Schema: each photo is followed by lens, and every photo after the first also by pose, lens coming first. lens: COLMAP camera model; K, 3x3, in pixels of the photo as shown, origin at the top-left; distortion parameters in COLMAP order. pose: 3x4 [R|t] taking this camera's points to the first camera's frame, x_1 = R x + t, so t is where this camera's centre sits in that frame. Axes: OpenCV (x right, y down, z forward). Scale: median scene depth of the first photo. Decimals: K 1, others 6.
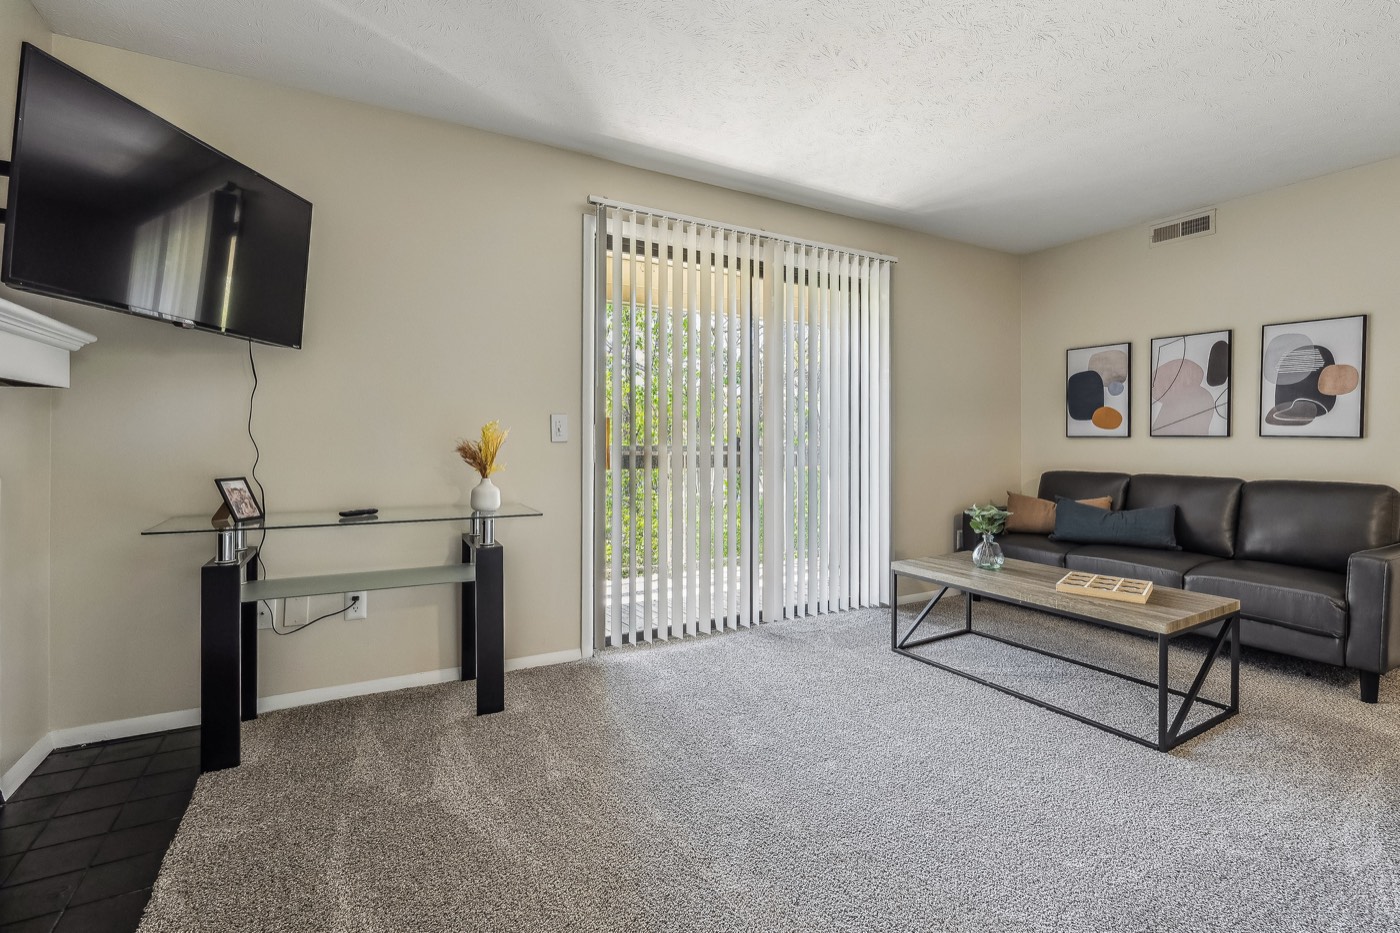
lens RADIAL K [[643.9, 0, 706.9], [0, 643.9, 438.4], [0, 0, 1]] dist [-0.000398, -0.000225]
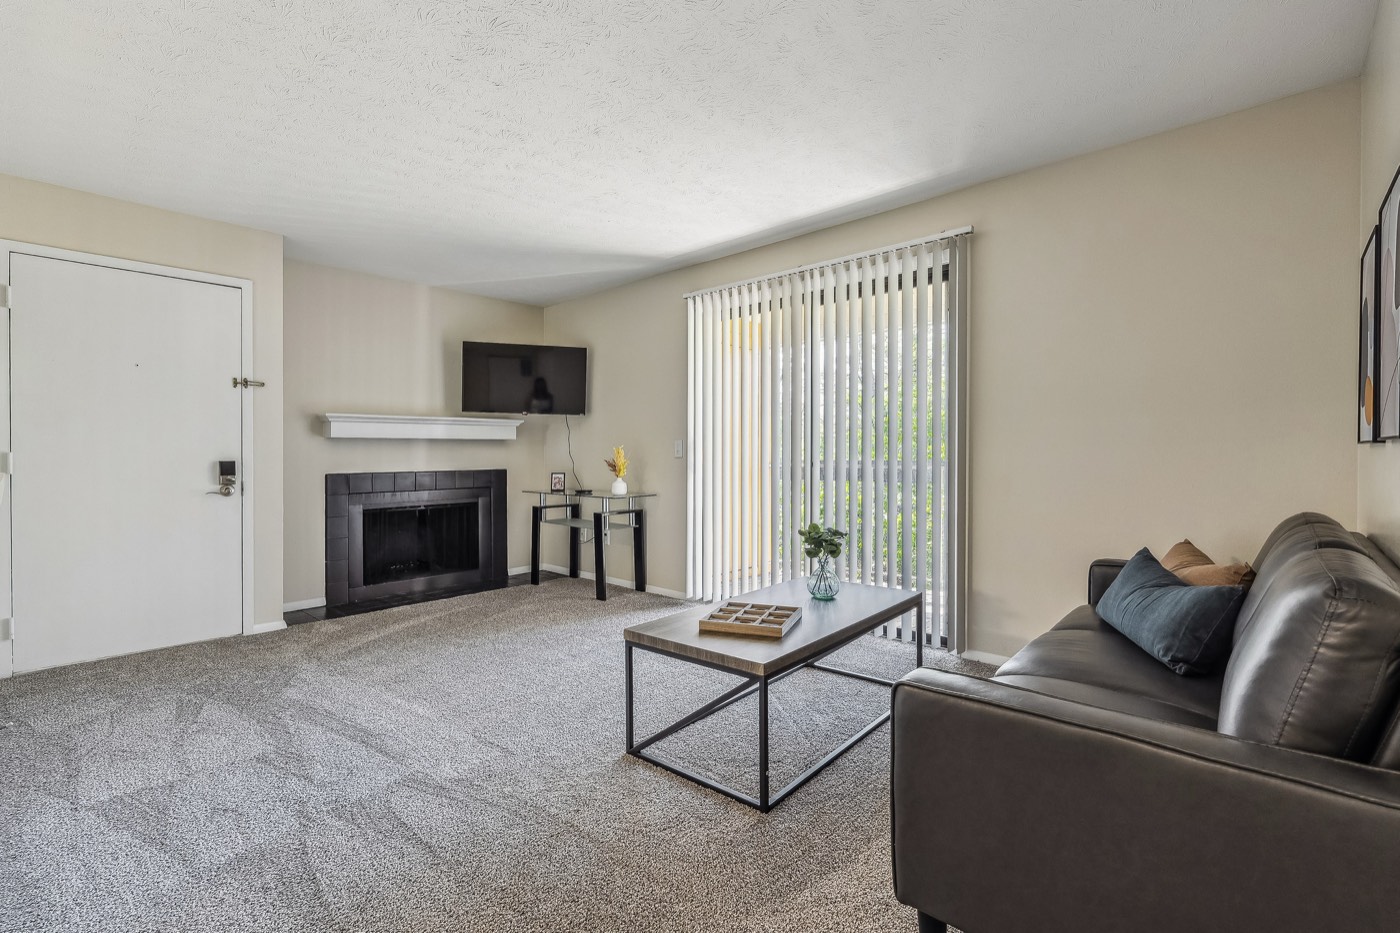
lens RADIAL K [[620.9, 0, 700.0], [0, 620.9, 466.5], [0, 0, 1]] dist [-0.000256, -0.000046]
pose [[0.317448, 0.005818, -0.948258, 0.961243], [0.003567, 0.999967, 0.007330, 0.012686], [0.948269, -0.005710, 0.317417, 0.451061]]
